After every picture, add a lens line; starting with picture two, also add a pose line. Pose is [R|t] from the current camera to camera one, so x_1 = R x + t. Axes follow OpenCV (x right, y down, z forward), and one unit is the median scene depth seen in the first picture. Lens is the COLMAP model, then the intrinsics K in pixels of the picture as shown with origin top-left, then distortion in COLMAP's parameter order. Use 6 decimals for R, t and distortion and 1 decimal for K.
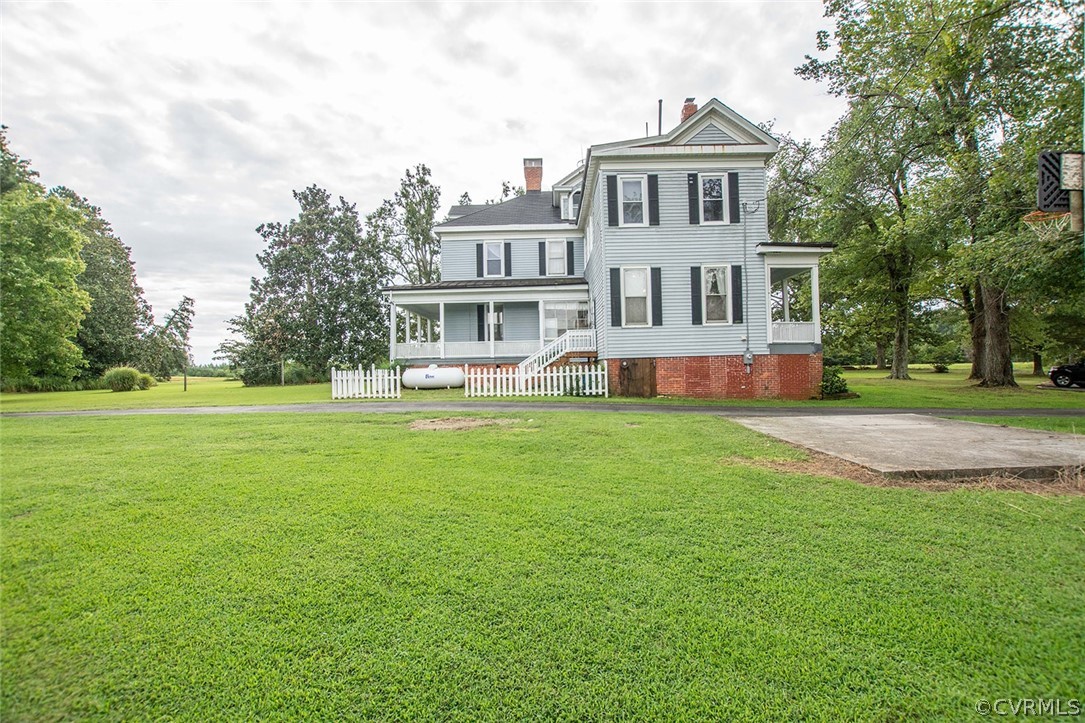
lens RADIAL K [[489.6, 0, 542.5], [0, 489.6, 361.5], [0, 0, 1]] dist [-0.016911, 0.000502]
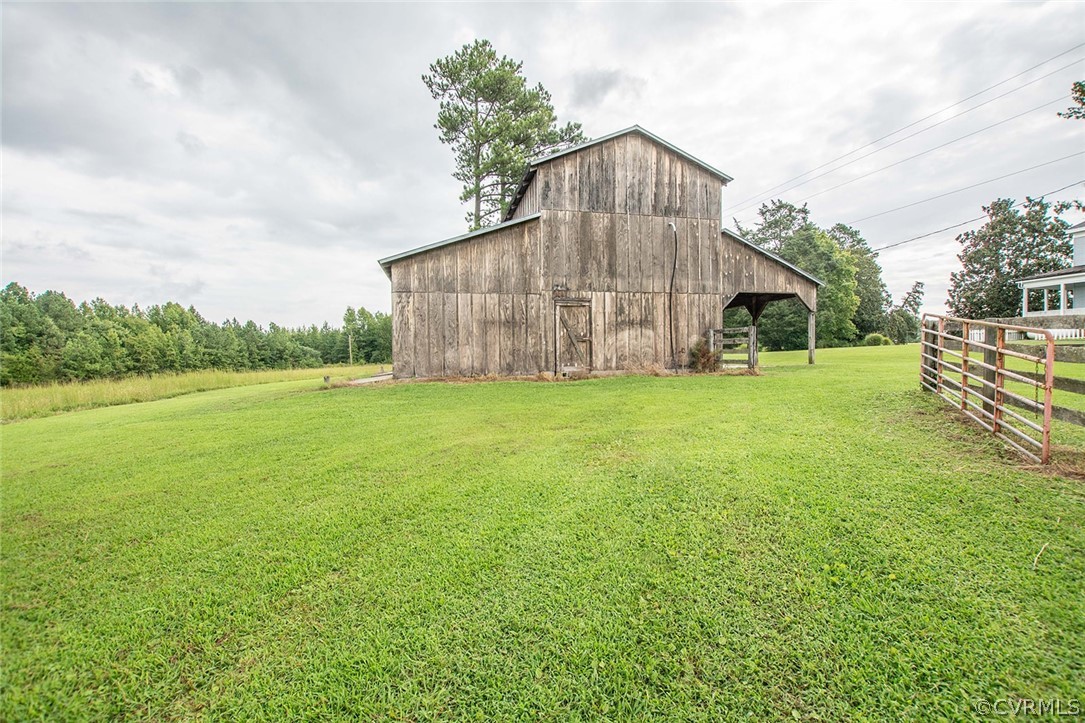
lens RADIAL K [[479.4, 0, 543.1], [0, 479.4, 366.3], [0, 0, 1]] dist [-0.035075, 0.006528]
pose [[0.243306, 0.036203, -0.969274, 0.468294], [0.032623, 0.998432, 0.045481, 0.011029], [0.969401, -0.042686, 0.241744, -0.544721]]
